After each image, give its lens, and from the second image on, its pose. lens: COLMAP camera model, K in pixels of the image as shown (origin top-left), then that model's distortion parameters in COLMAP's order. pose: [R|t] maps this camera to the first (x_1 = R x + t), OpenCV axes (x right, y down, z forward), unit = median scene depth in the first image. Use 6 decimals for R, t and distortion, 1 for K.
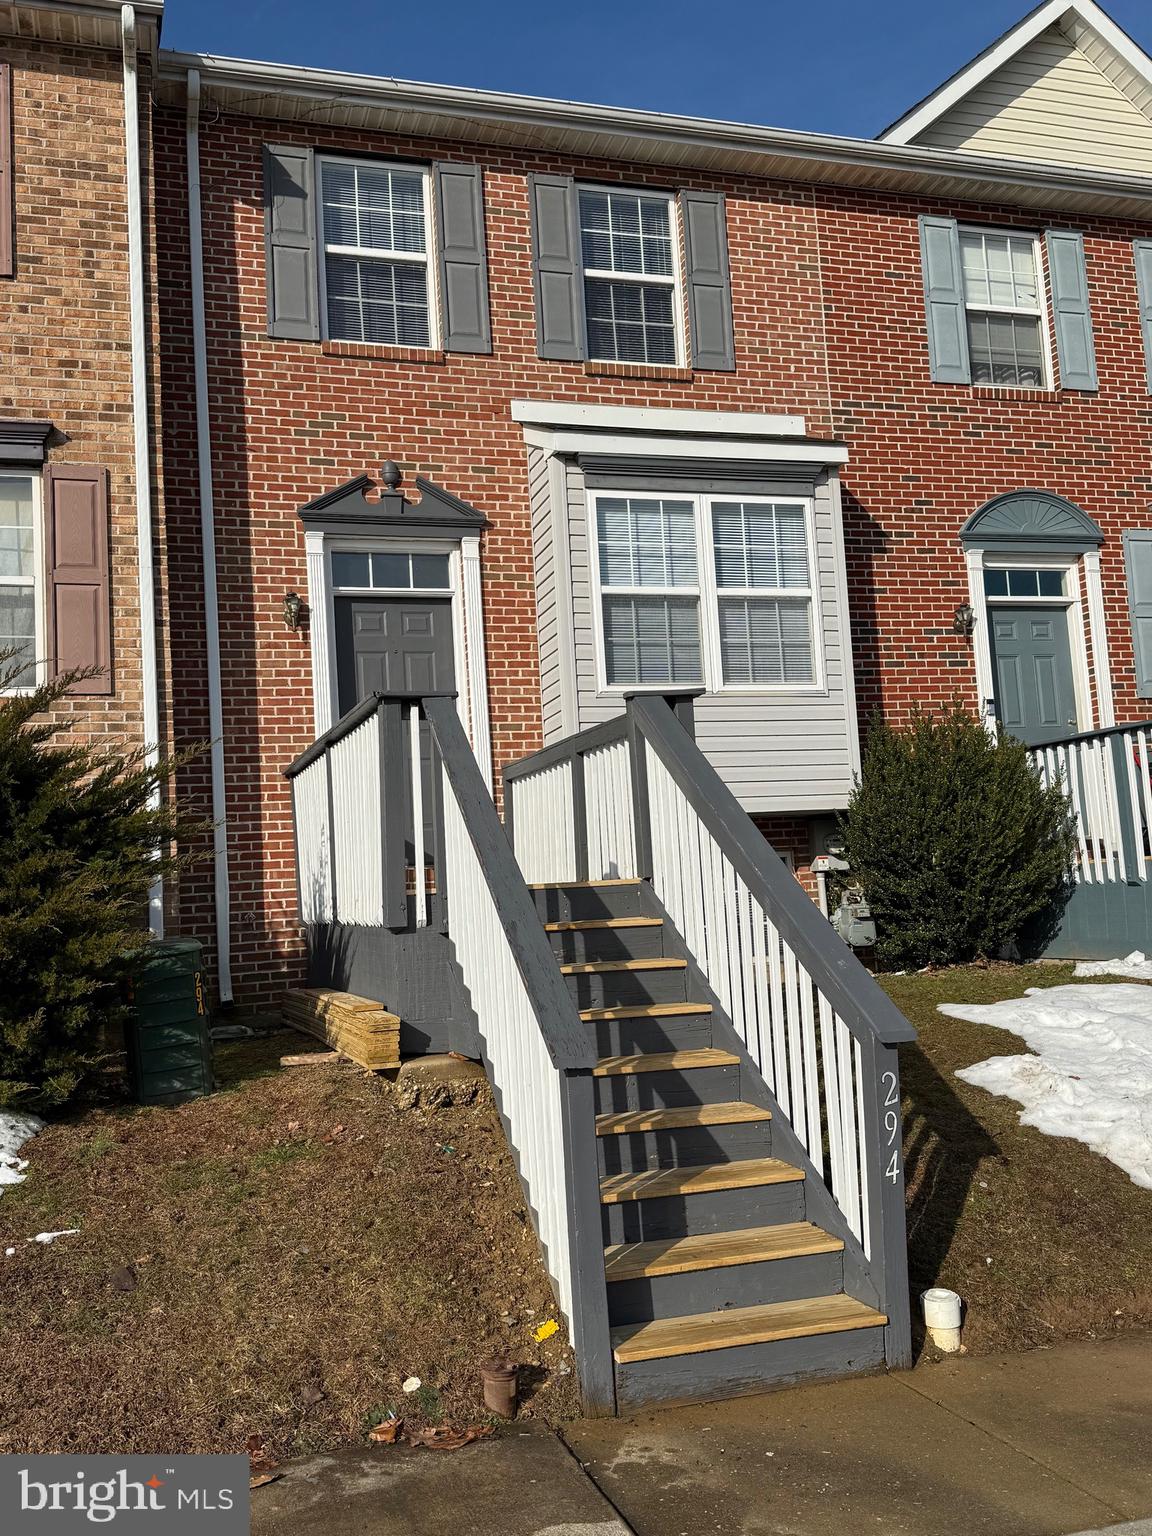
lens RADIAL K [[1346.2, 0, 571.2], [0, 1346.2, 778.3], [0, 0, 1]] dist [0.117910, -0.191111]
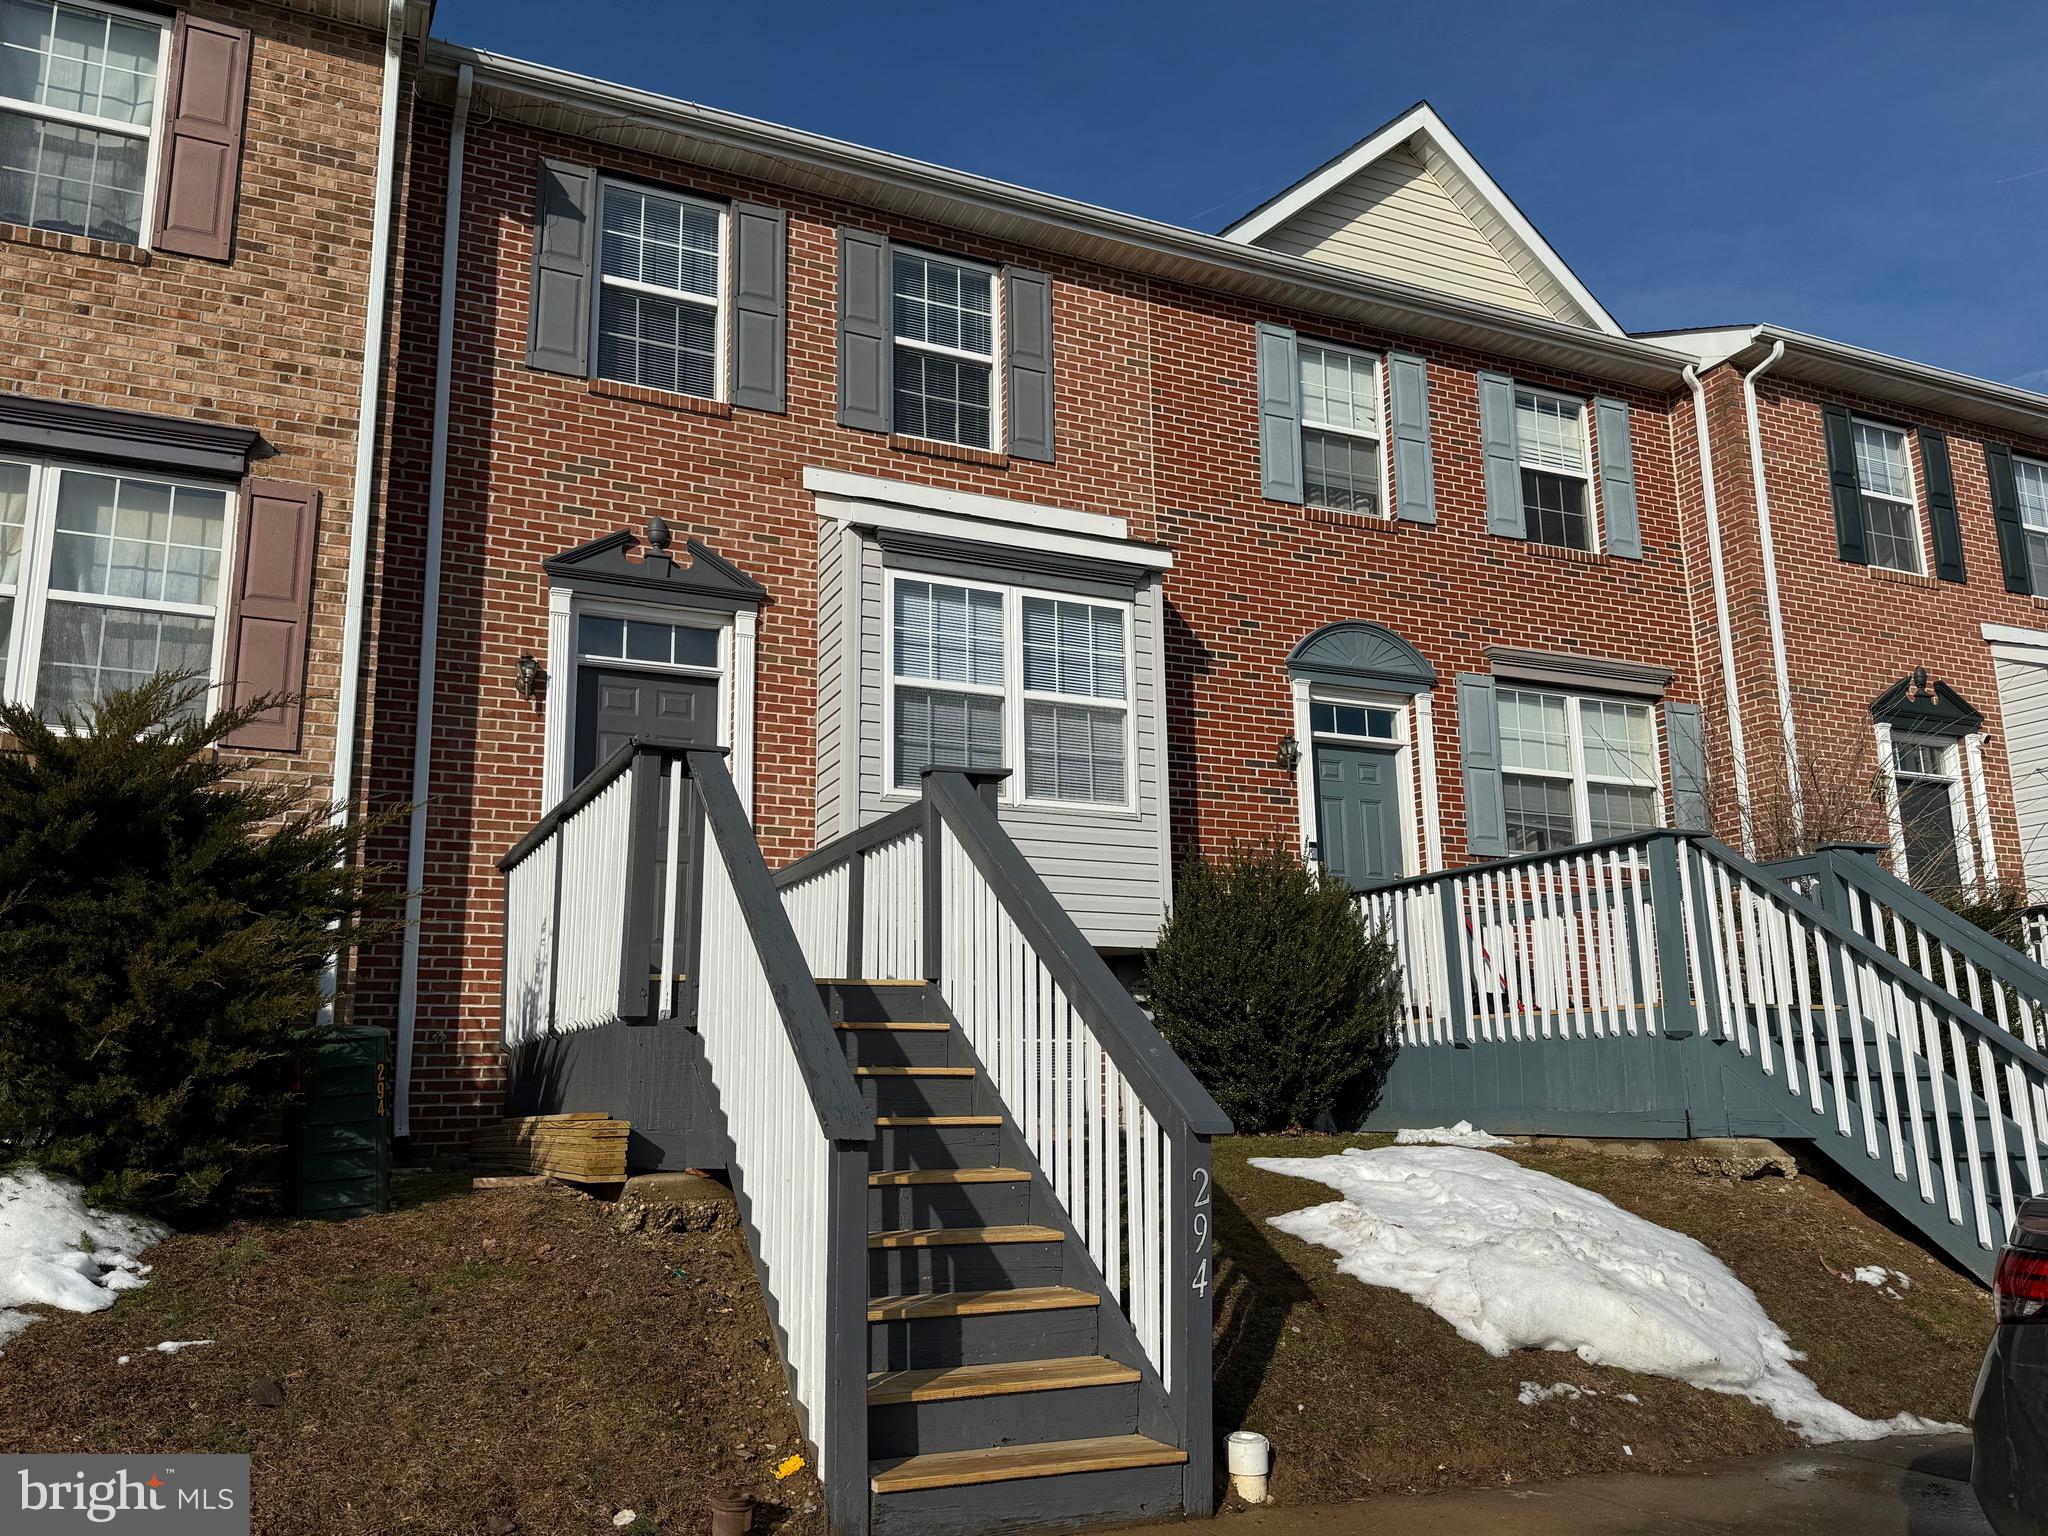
lens RADIAL K [[1565.7, 0, 1023.5], [0, 1565.7, 805.3], [0, 0, 1]] dist [0.102083, -0.151355]
pose [[0.990769, 0.067324, 0.117661, -0.008404], [-0.054889, 0.992861, -0.105899, 0.044404], [-0.123950, 0.098463, 0.987391, -0.010510]]
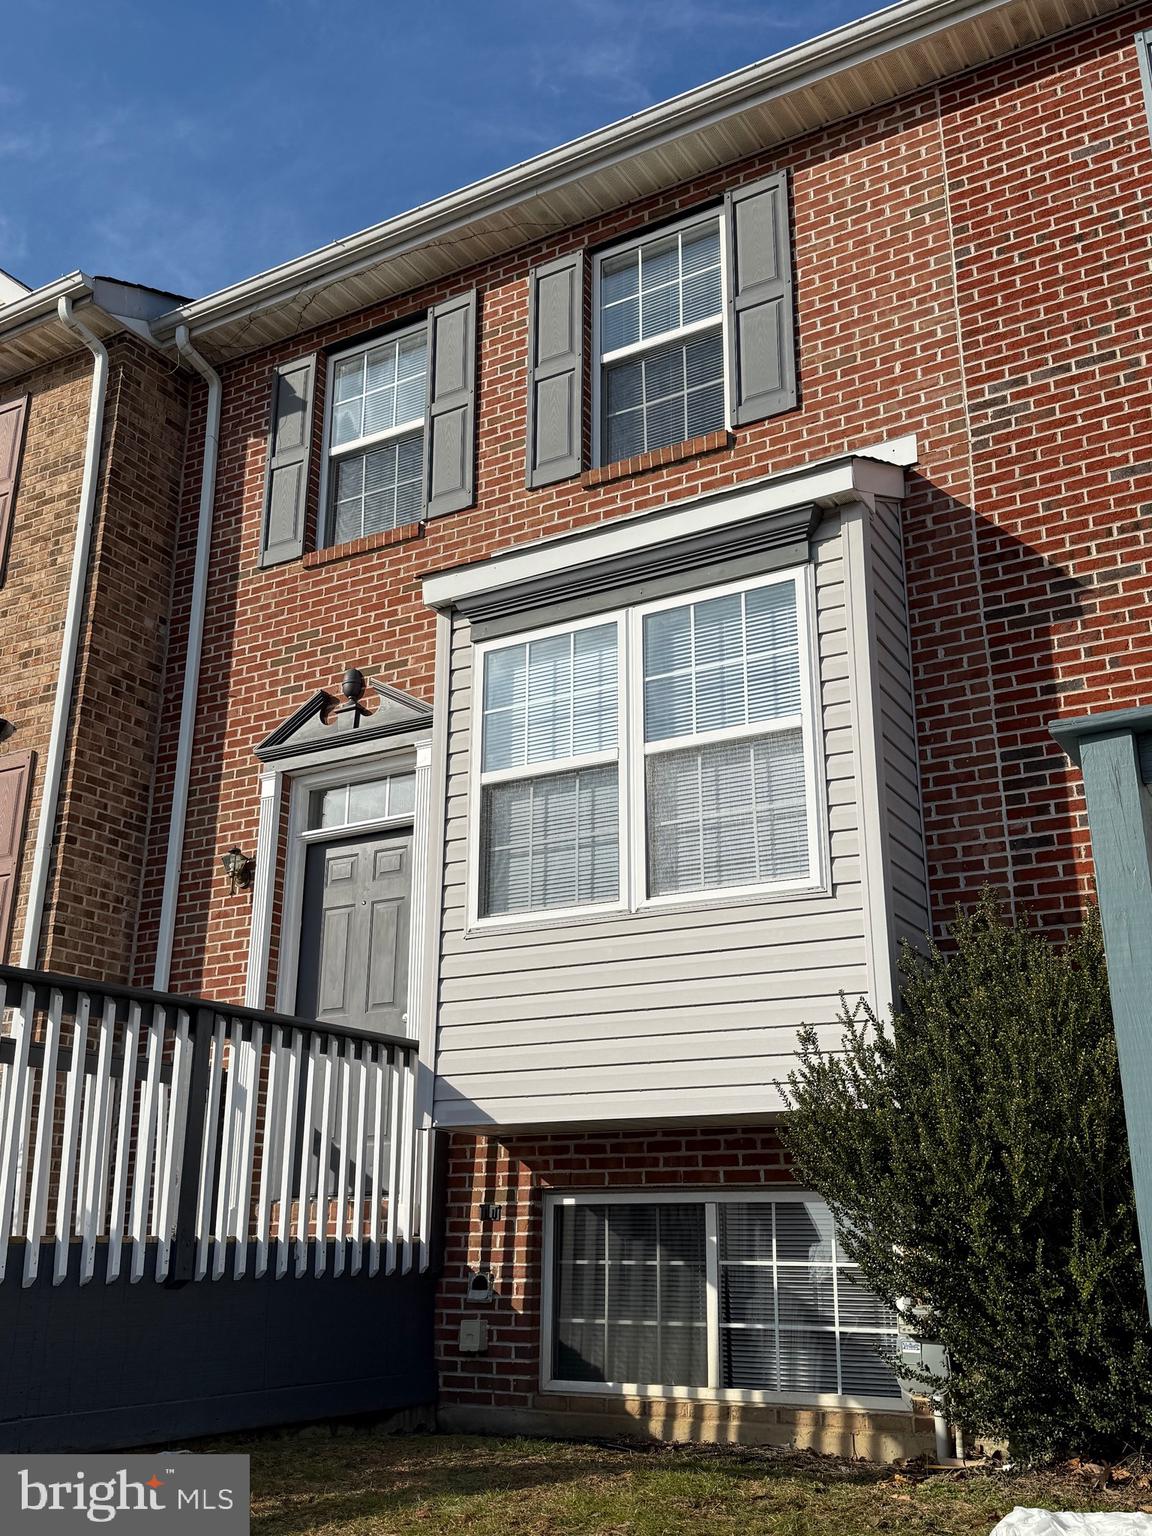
lens RADIAL K [[1457.0, 0, 576.8], [0, 1457.0, 769.1], [0, 0, 1]] dist [0.087629, 0.000000]
pose [[0.669846, -0.178870, -0.720633, 0.583804], [0.027841, 0.975918, -0.216355, 0.015116], [0.741978, 0.124861, 0.658695, 0.550131]]
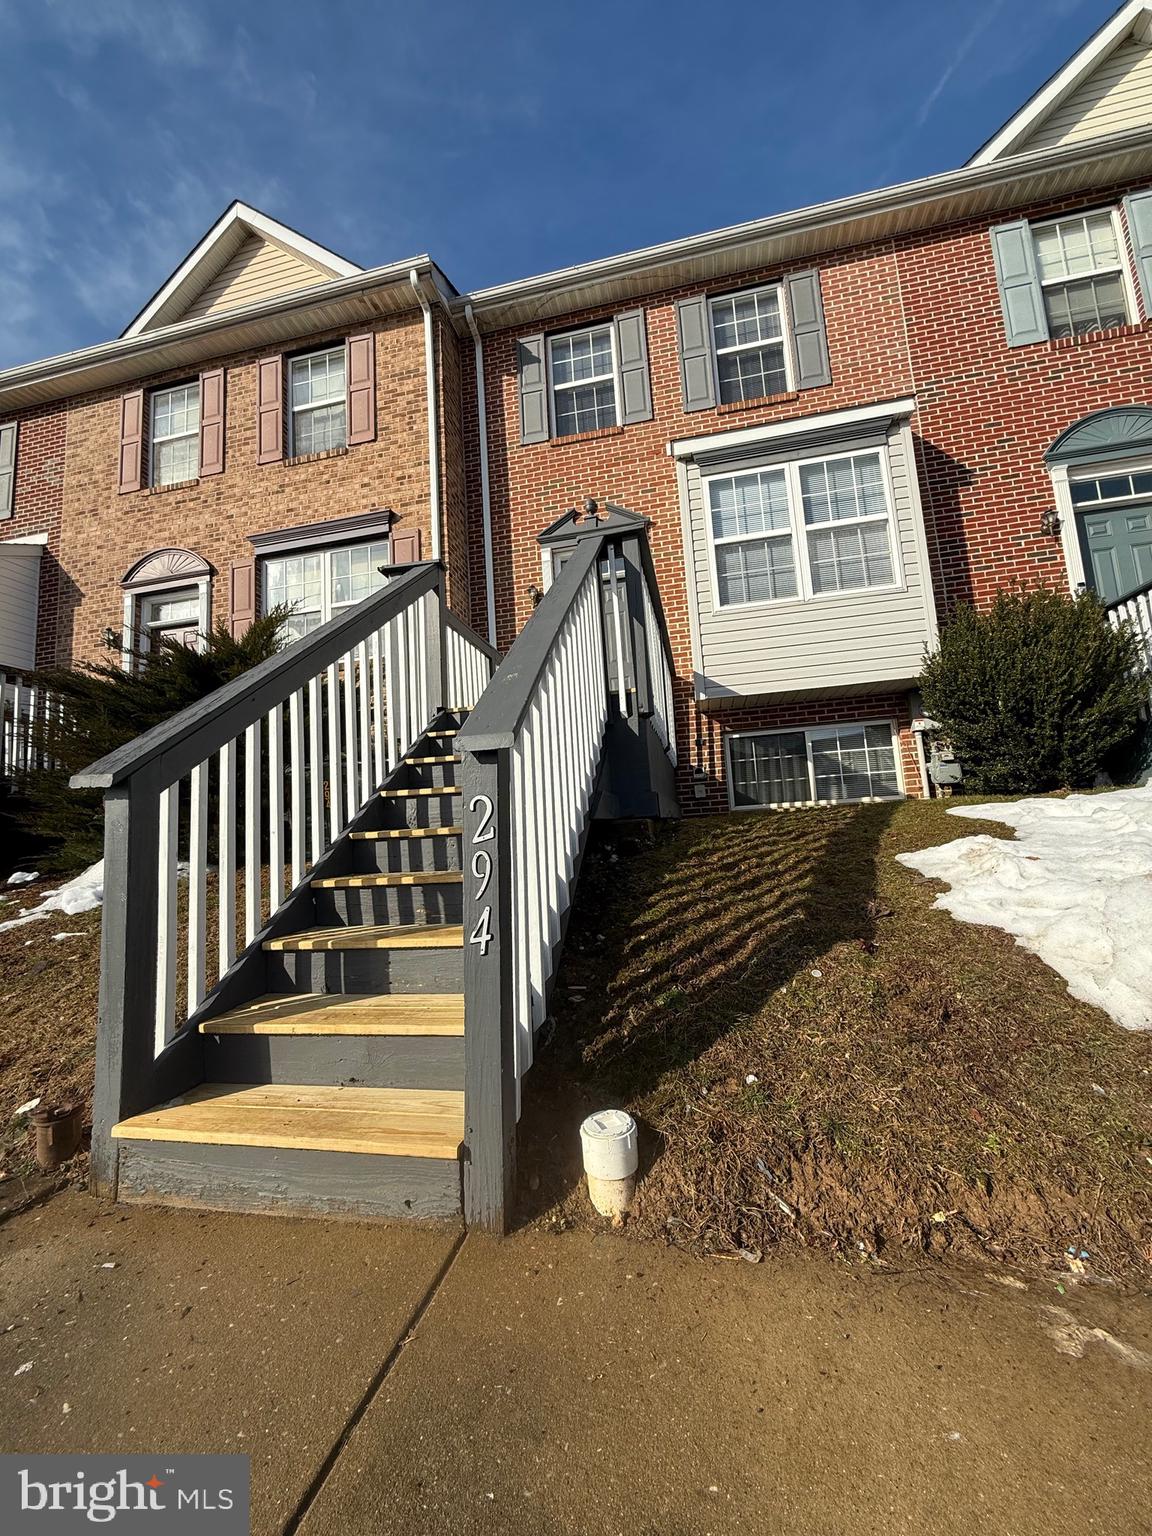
lens RADIAL K [[610.8, 0, 579.3], [0, 610.8, 766.3], [0, 0, 1]] dist [0.000237, -0.000196]
pose [[0.872437, -0.055688, -0.485543, 0.200302], [0.058731, 0.998234, -0.008961, 0.096964], [0.485185, -0.020699, 0.874167, 0.351785]]
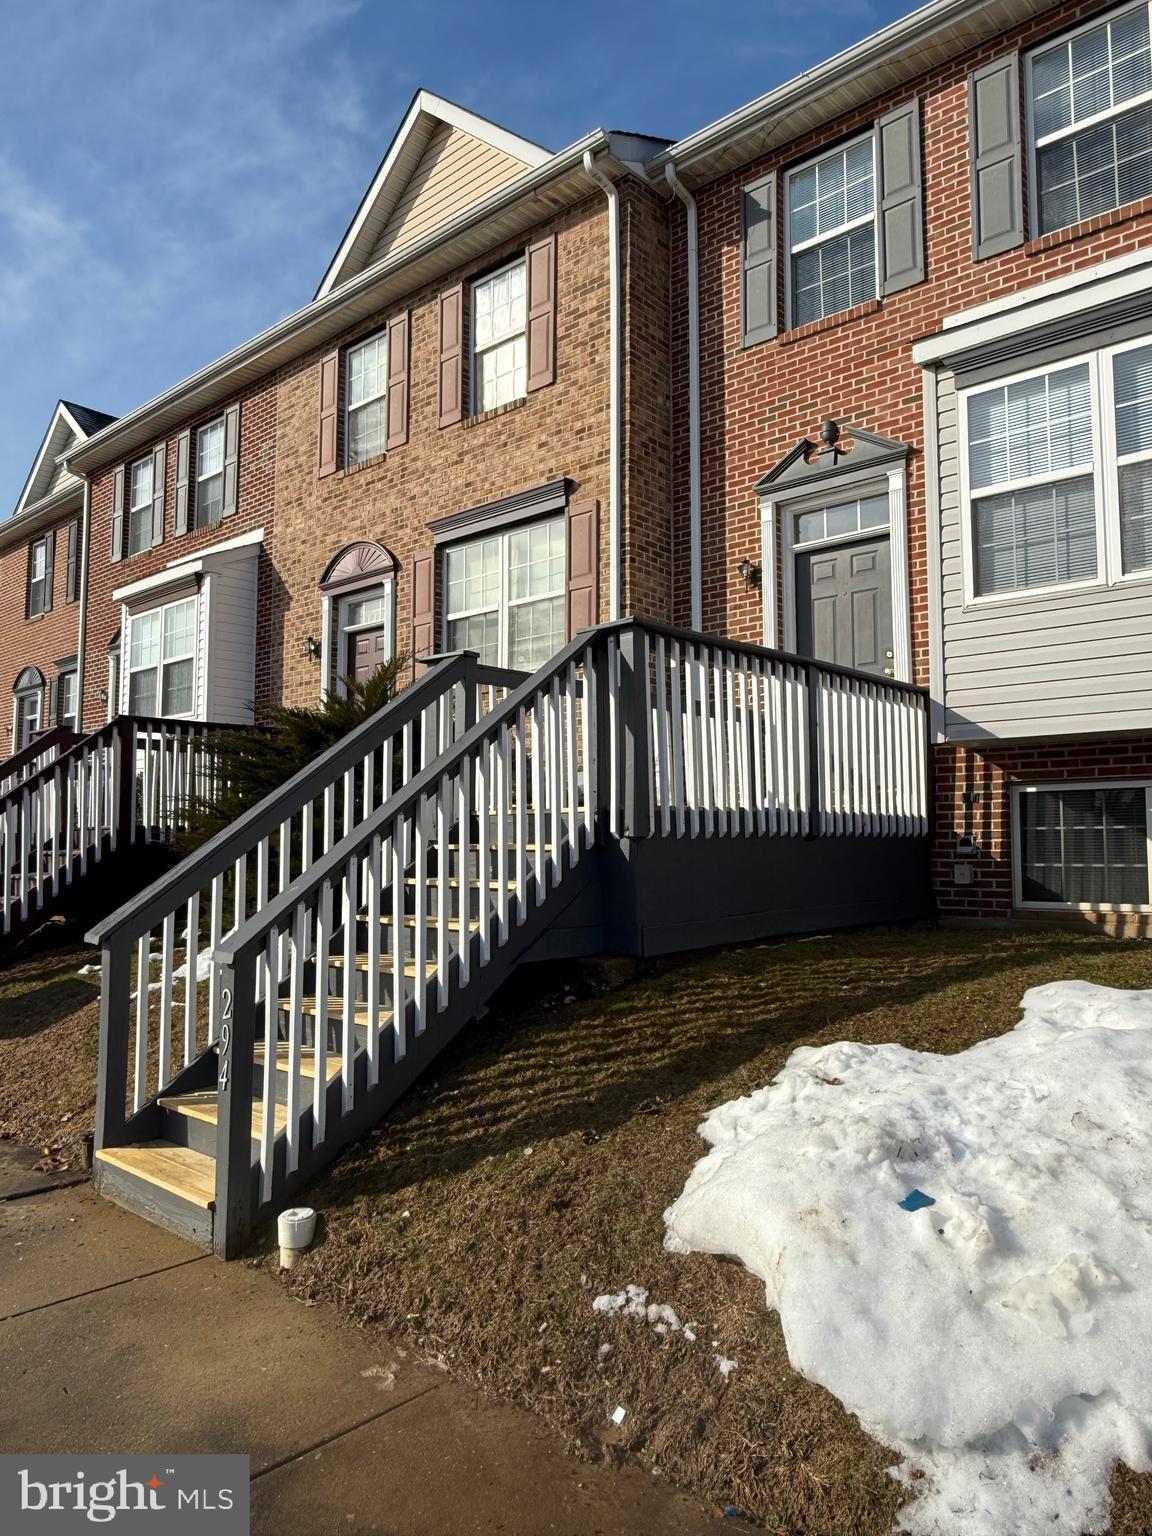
lens RADIAL K [[1063.6, 0, 572.6], [0, 1063.6, 770.9], [0, 0, 1]] dist [0.001951, -0.006322]
pose [[0.506769, -0.009979, -0.862024, 0.511378], [0.053741, 0.998354, 0.020036, 0.020153], [0.860405, -0.056480, 0.506471, 0.382199]]
